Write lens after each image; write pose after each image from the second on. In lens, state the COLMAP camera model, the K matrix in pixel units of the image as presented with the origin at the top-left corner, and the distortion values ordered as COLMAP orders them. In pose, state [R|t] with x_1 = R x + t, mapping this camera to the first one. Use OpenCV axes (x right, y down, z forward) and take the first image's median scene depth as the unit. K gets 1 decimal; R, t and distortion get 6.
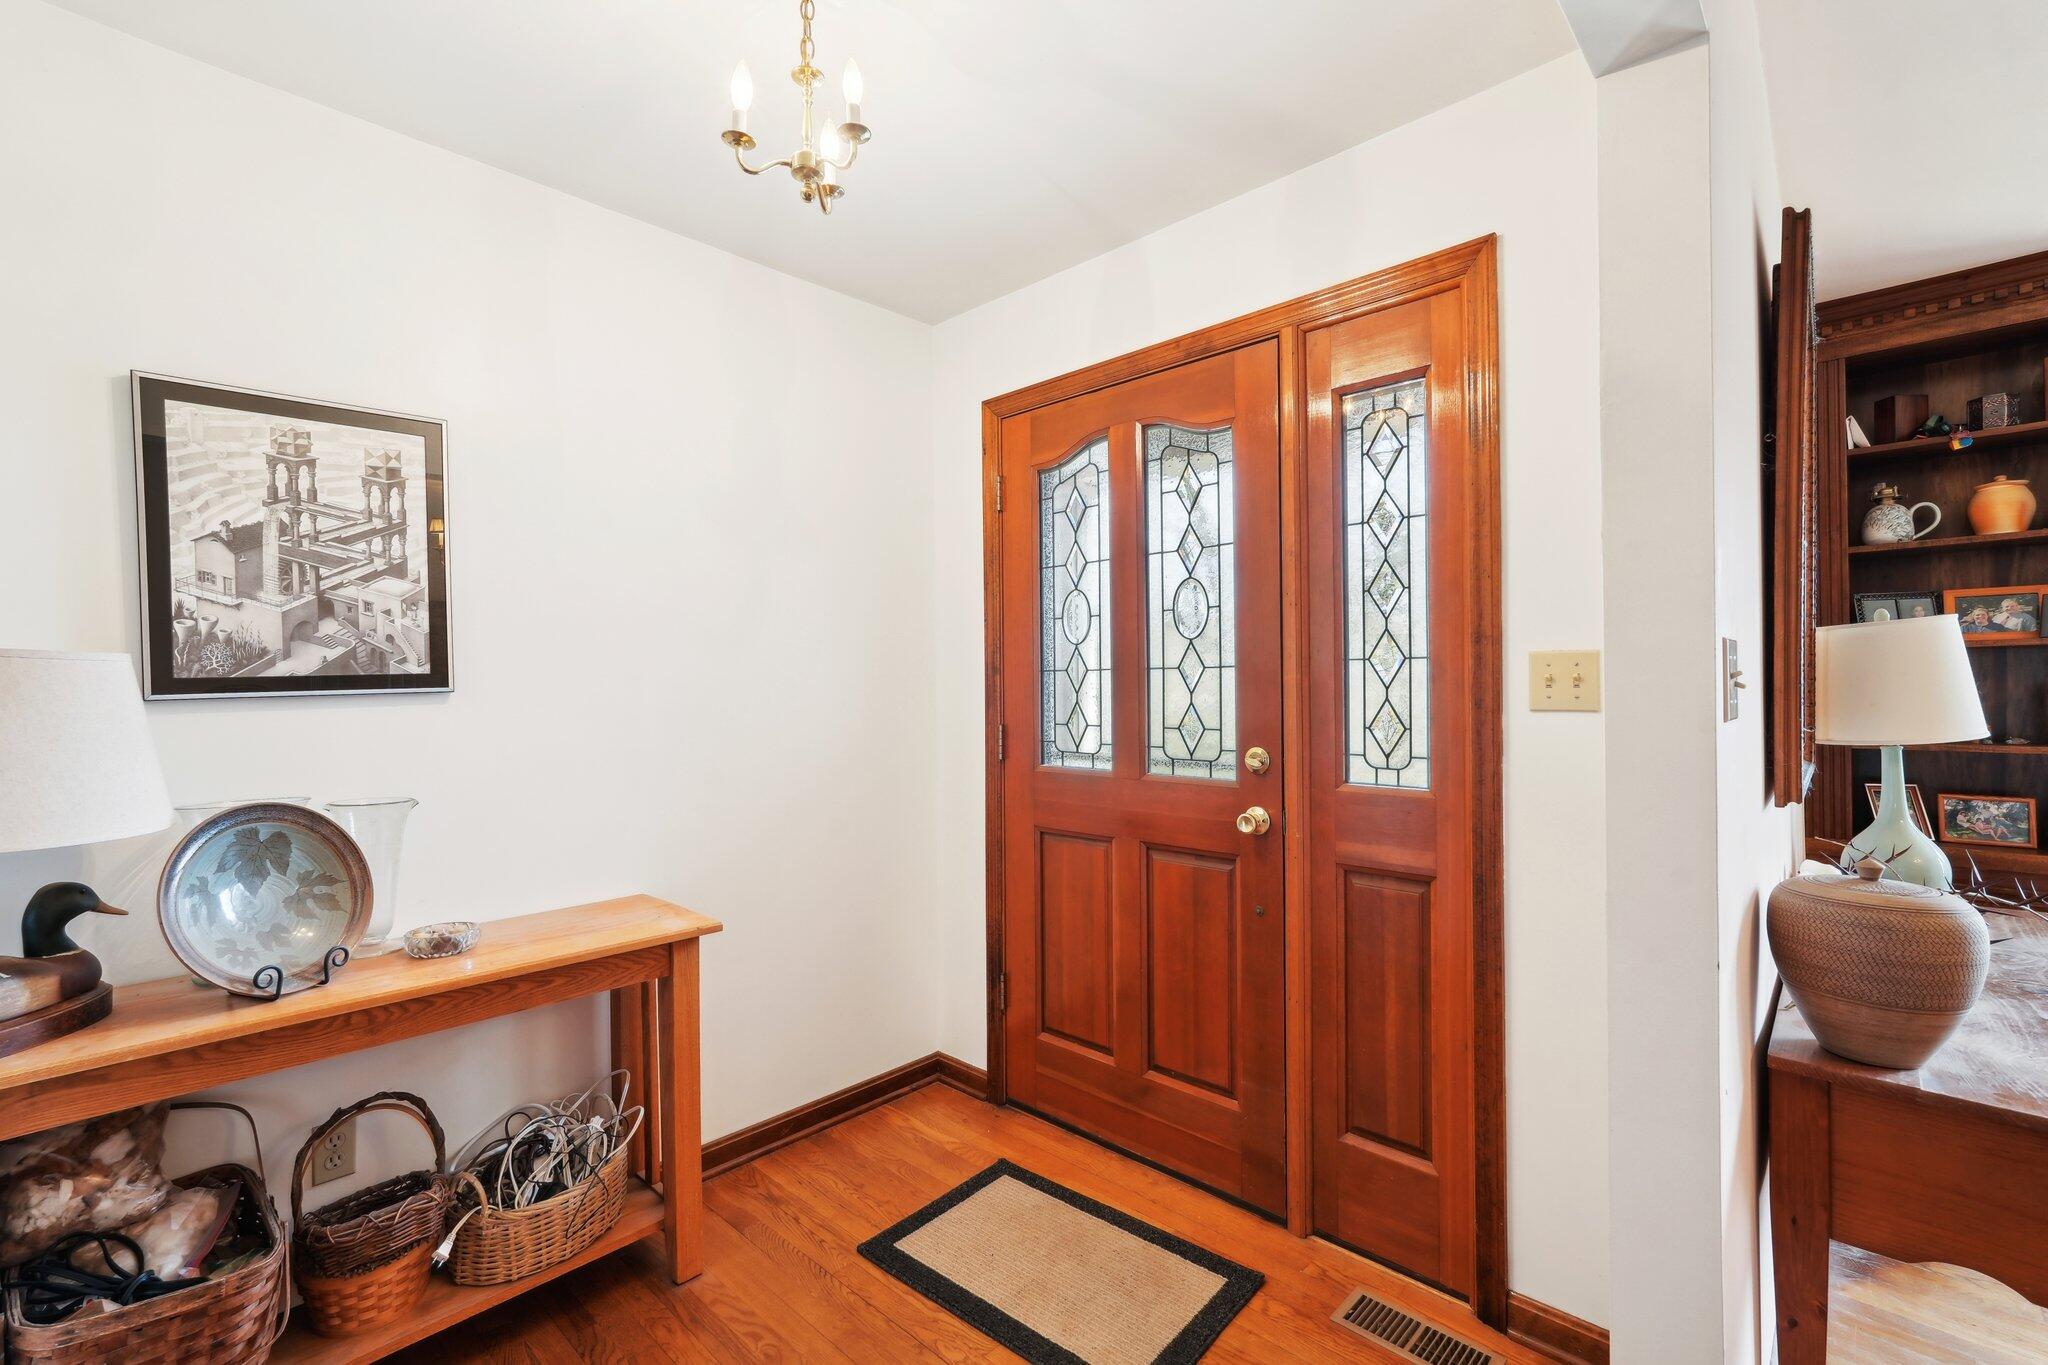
lens RADIAL K [[891.9, 0, 1024.0], [0, 891.9, 691.0], [0, 0, 1]] dist [-0.000608, -0.000245]
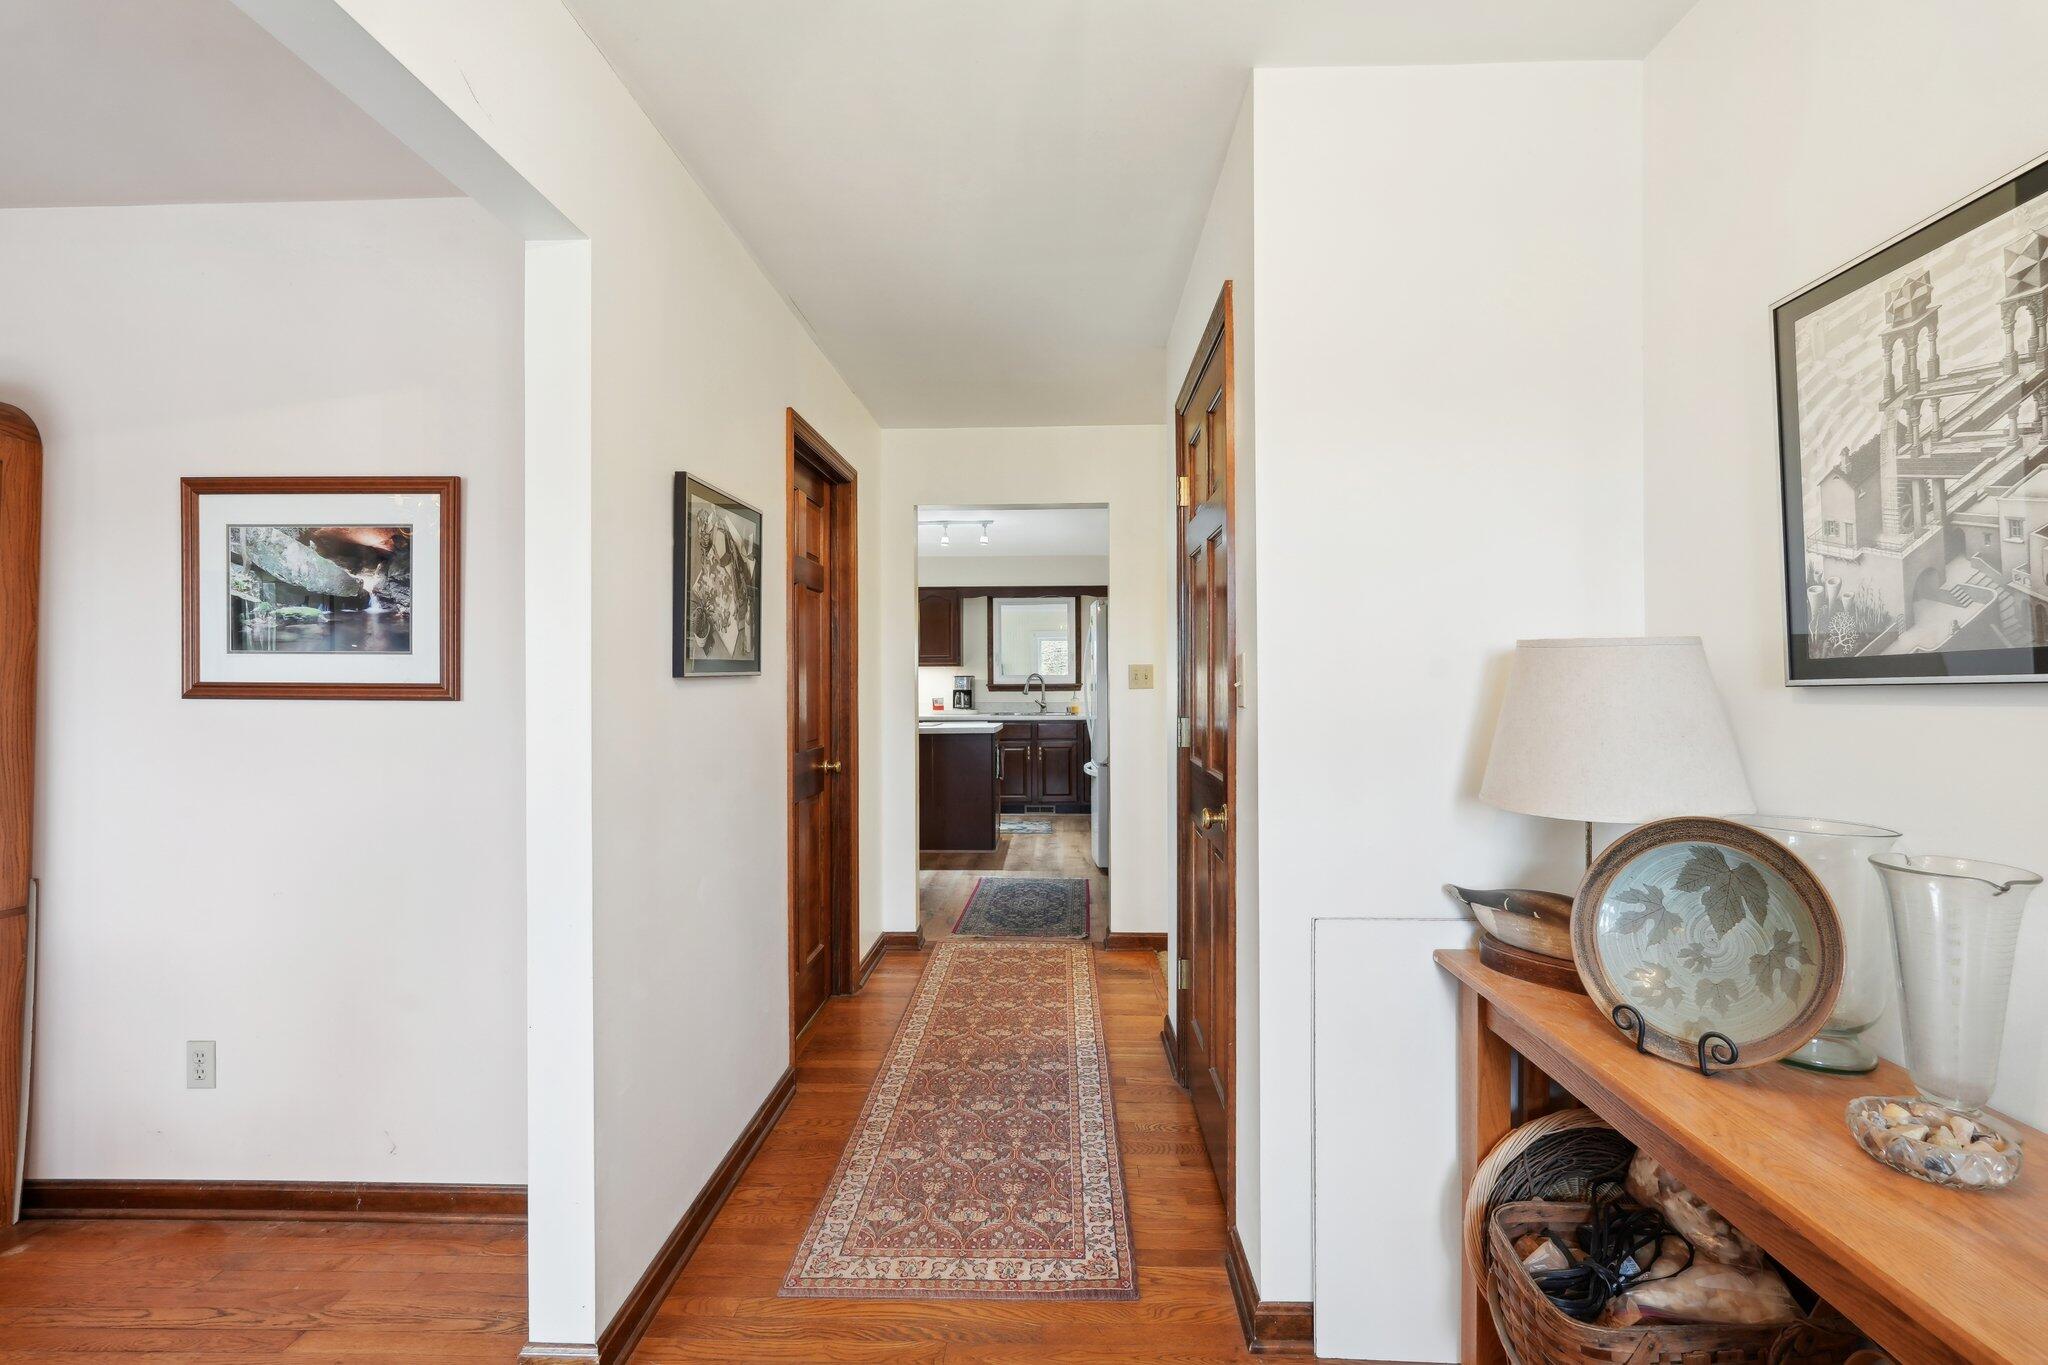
lens RADIAL K [[891.9, 0, 1025.7], [0, 891.9, 669.0], [0, 0, 1]] dist [-0.000608, -0.000245]
pose [[-0.751725, 0.013241, -0.659343, 0.110877], [0.016528, 0.999863, 0.001235, -0.017123], [0.659269, -0.009969, -0.751841, 1.065985]]
